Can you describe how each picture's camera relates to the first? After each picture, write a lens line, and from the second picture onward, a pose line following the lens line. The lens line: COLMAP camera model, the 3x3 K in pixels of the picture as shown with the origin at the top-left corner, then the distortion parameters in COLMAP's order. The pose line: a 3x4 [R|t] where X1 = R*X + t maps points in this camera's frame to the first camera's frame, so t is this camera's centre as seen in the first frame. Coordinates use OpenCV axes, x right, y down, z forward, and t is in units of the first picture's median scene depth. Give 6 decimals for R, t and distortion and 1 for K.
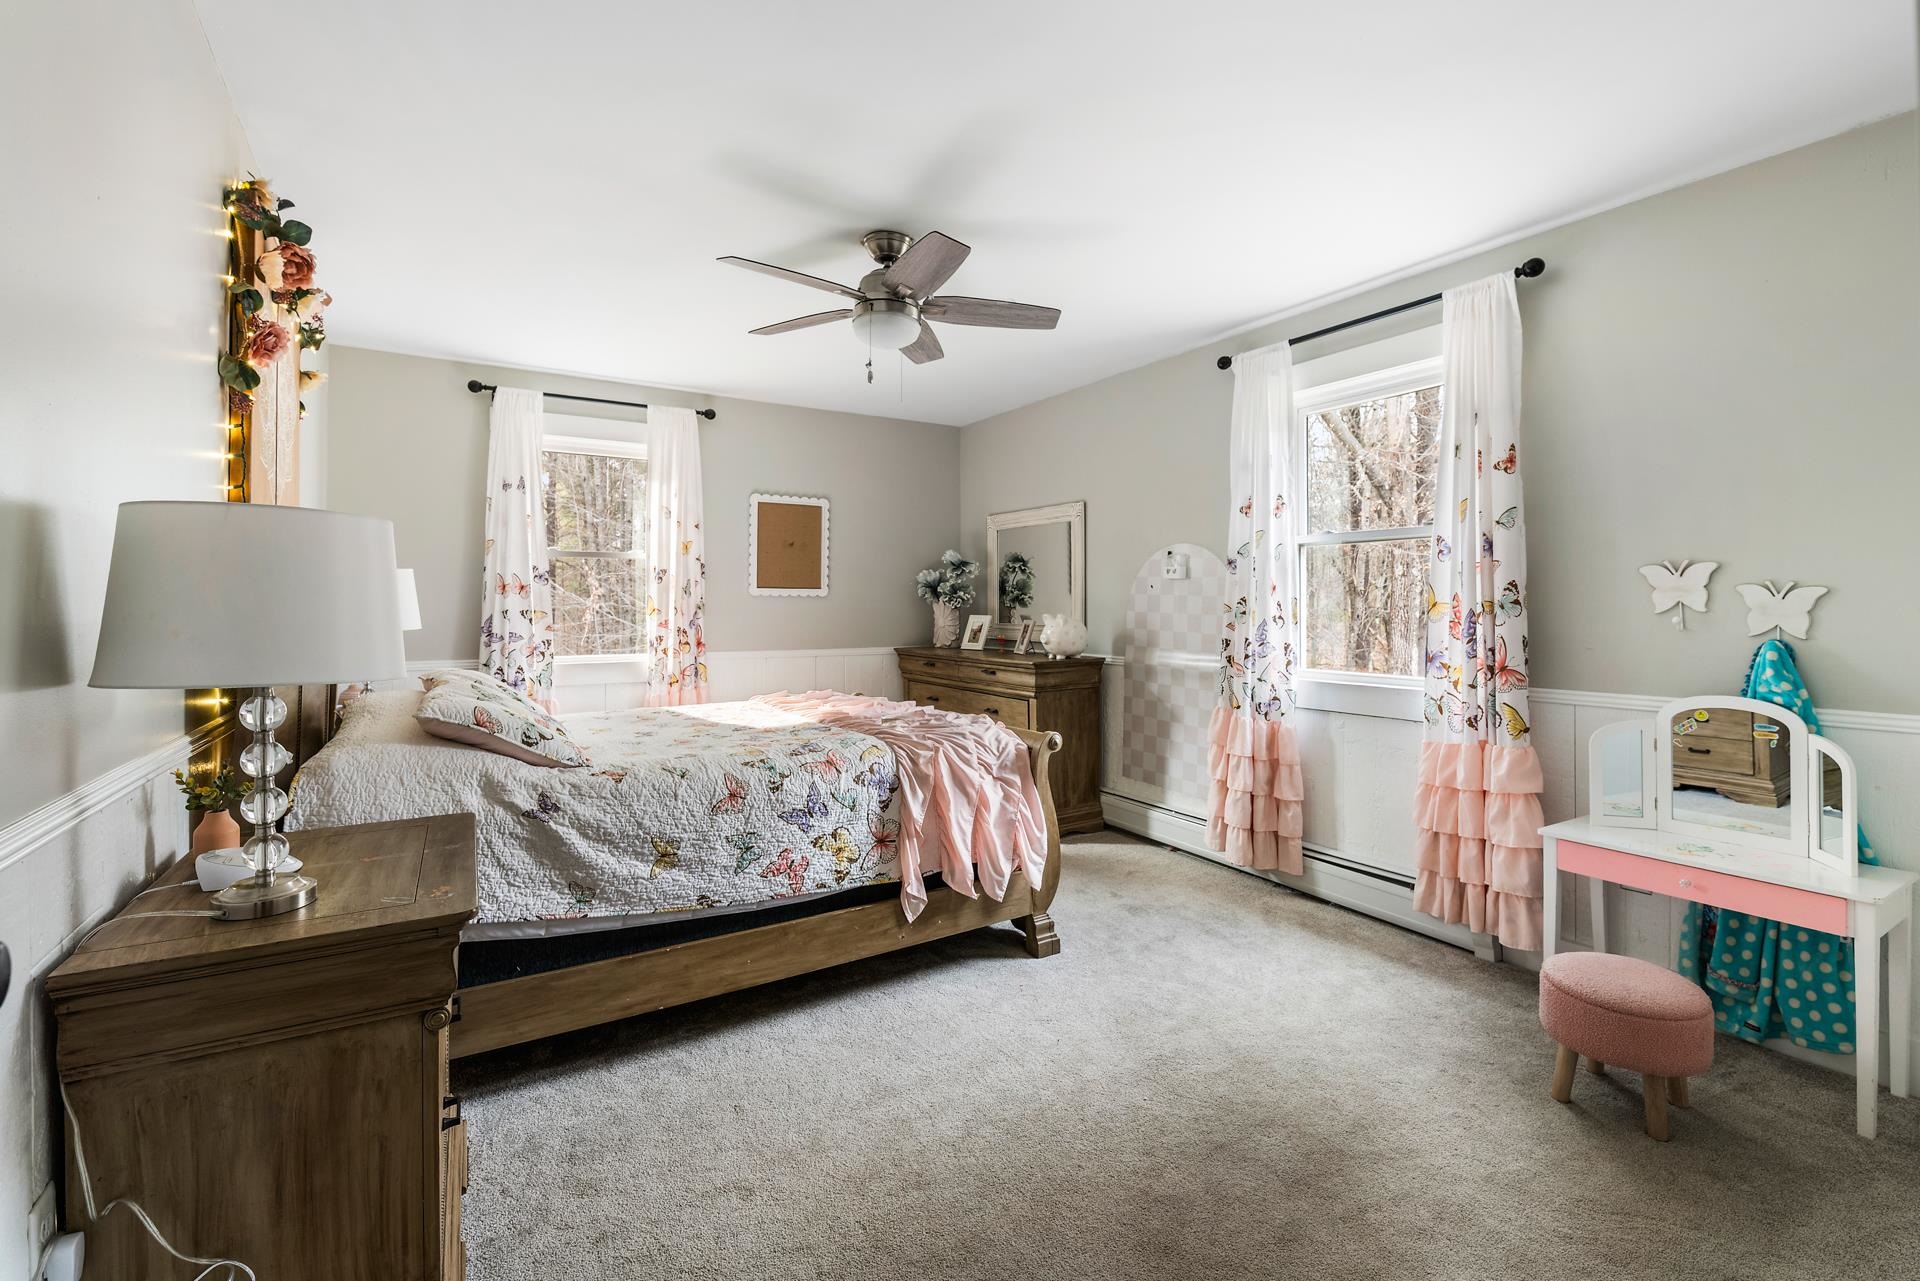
lens RADIAL K [[838.2, 0, 981.1], [0, 838.2, 603.6], [0, 0, 1]] dist [0.001942, -0.006183]
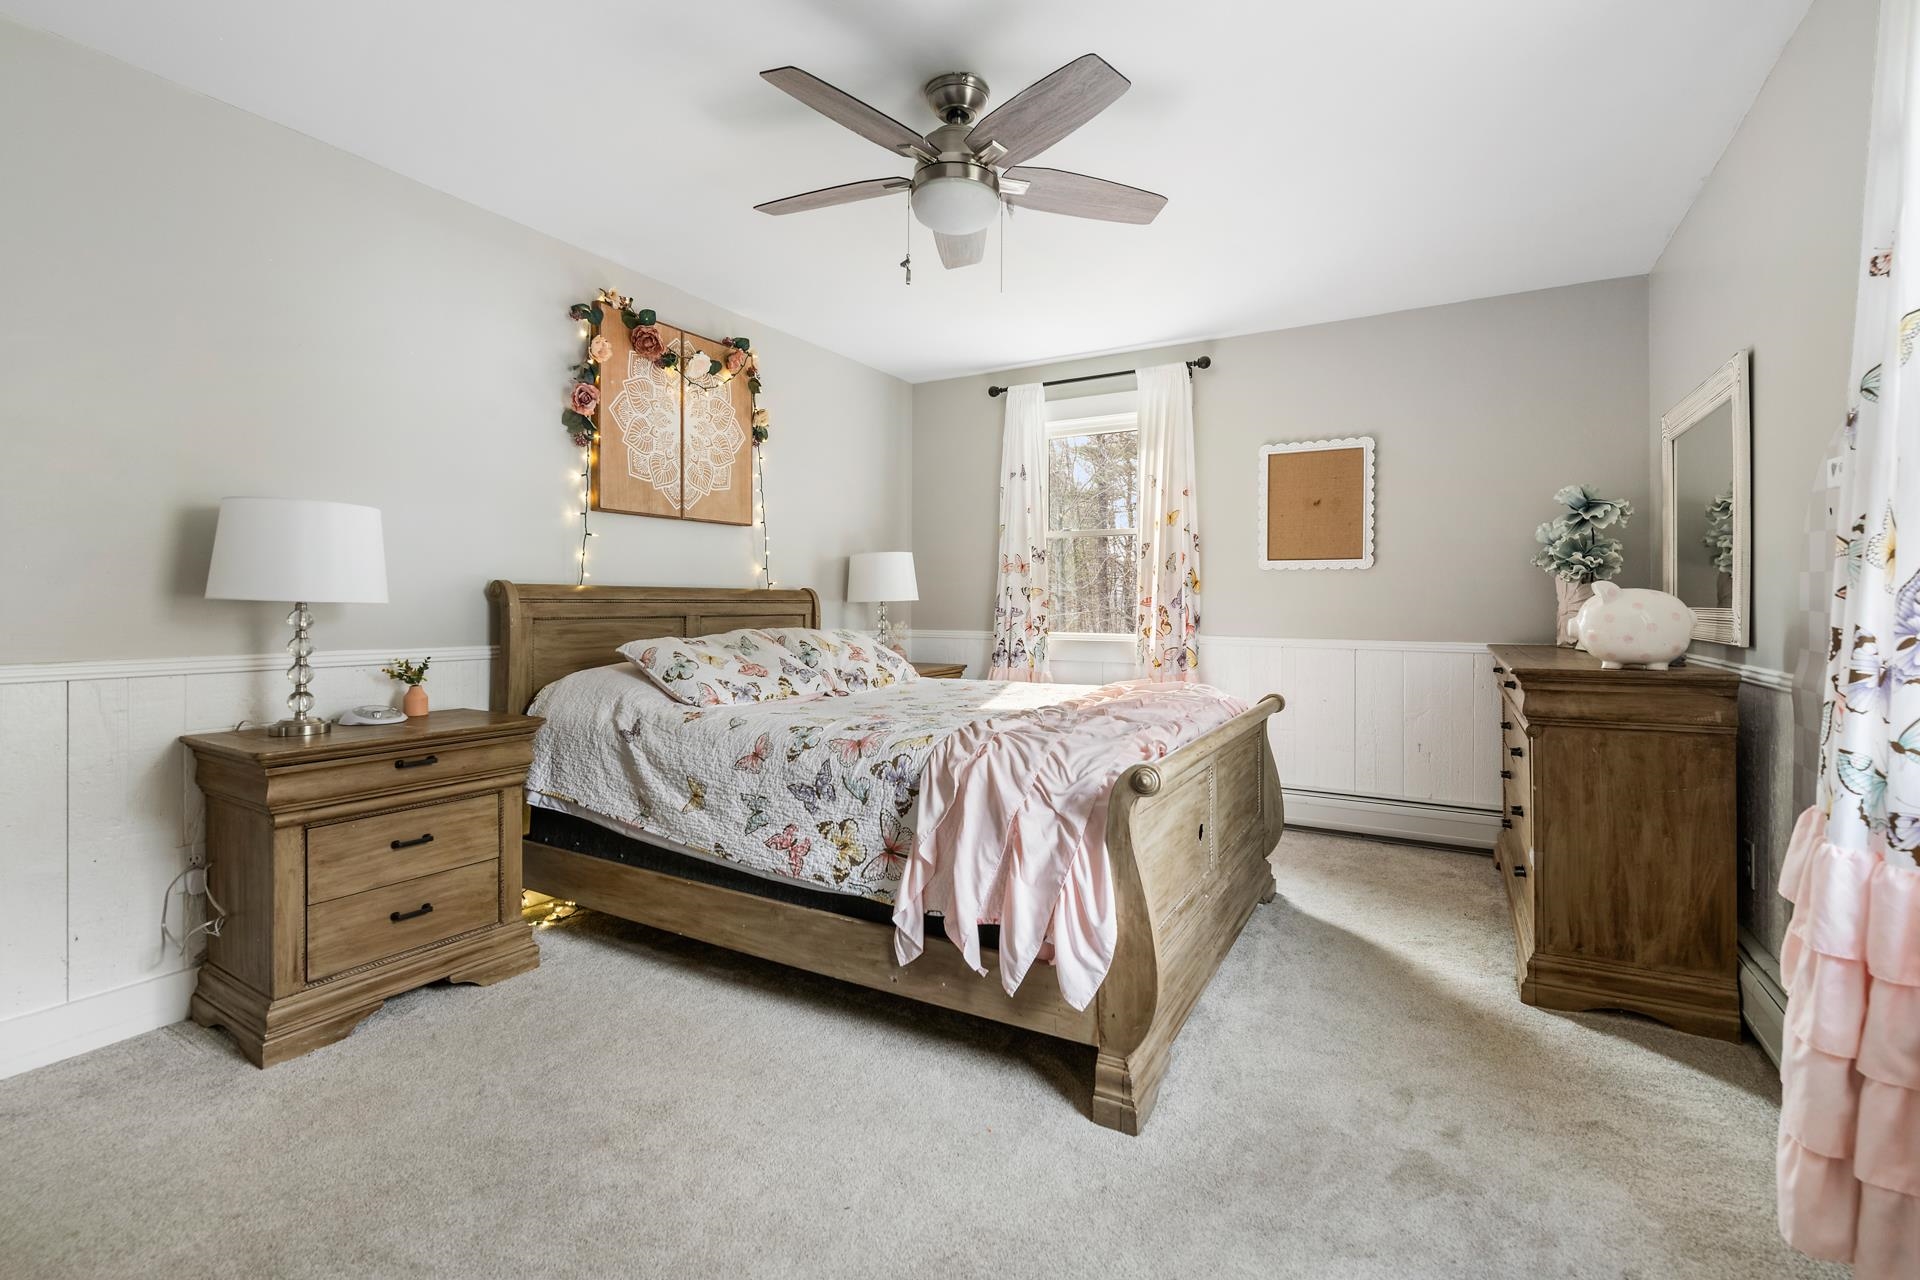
lens RADIAL K [[838.2, 0, 931.7], [0, 838.2, 601.6], [0, 0, 1]] dist [0.001942, -0.006183]
pose [[0.456484, 0.001569, -0.889730, 0.606583], [-0.002105, 0.999998, 0.000684, 0.042604], [0.889729, 0.001561, 0.456486, 0.658480]]
